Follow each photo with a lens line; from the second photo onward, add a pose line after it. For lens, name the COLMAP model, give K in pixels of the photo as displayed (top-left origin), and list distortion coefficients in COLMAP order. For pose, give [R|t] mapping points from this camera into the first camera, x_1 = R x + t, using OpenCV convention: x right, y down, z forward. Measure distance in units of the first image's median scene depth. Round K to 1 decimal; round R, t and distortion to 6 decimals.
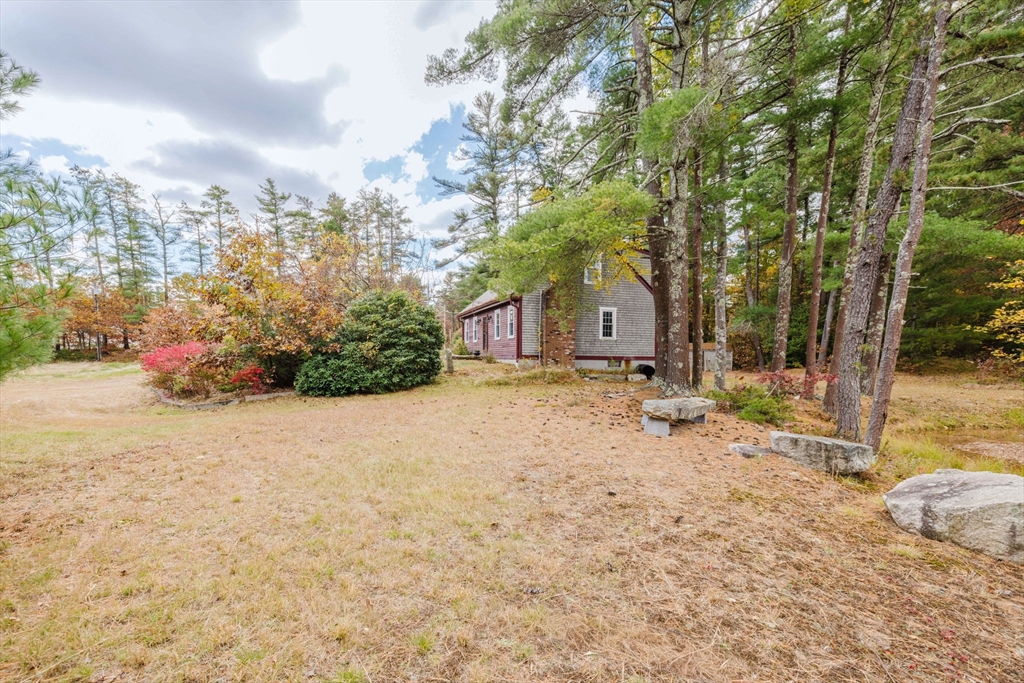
lens RADIAL K [[438.1, 0, 512.0], [0, 438.1, 343.4], [0, 0, 1]] dist [0.009565, -0.000270]
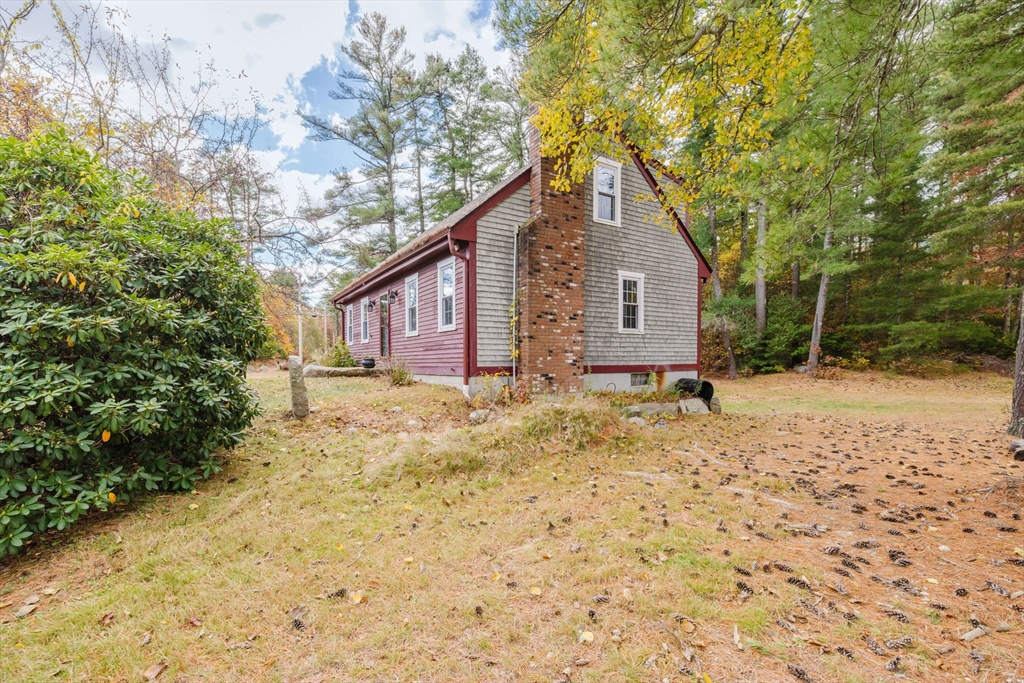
lens RADIAL K [[438.1, 0, 509.6], [0, 438.1, 351.9], [0, 0, 1]] dist [0.009565, -0.000270]
pose [[0.972695, -0.013906, 0.231669, -0.044026], [0.012237, 0.999888, 0.008636, 0.006914], [-0.231763, -0.005565, 0.972756, 0.521483]]
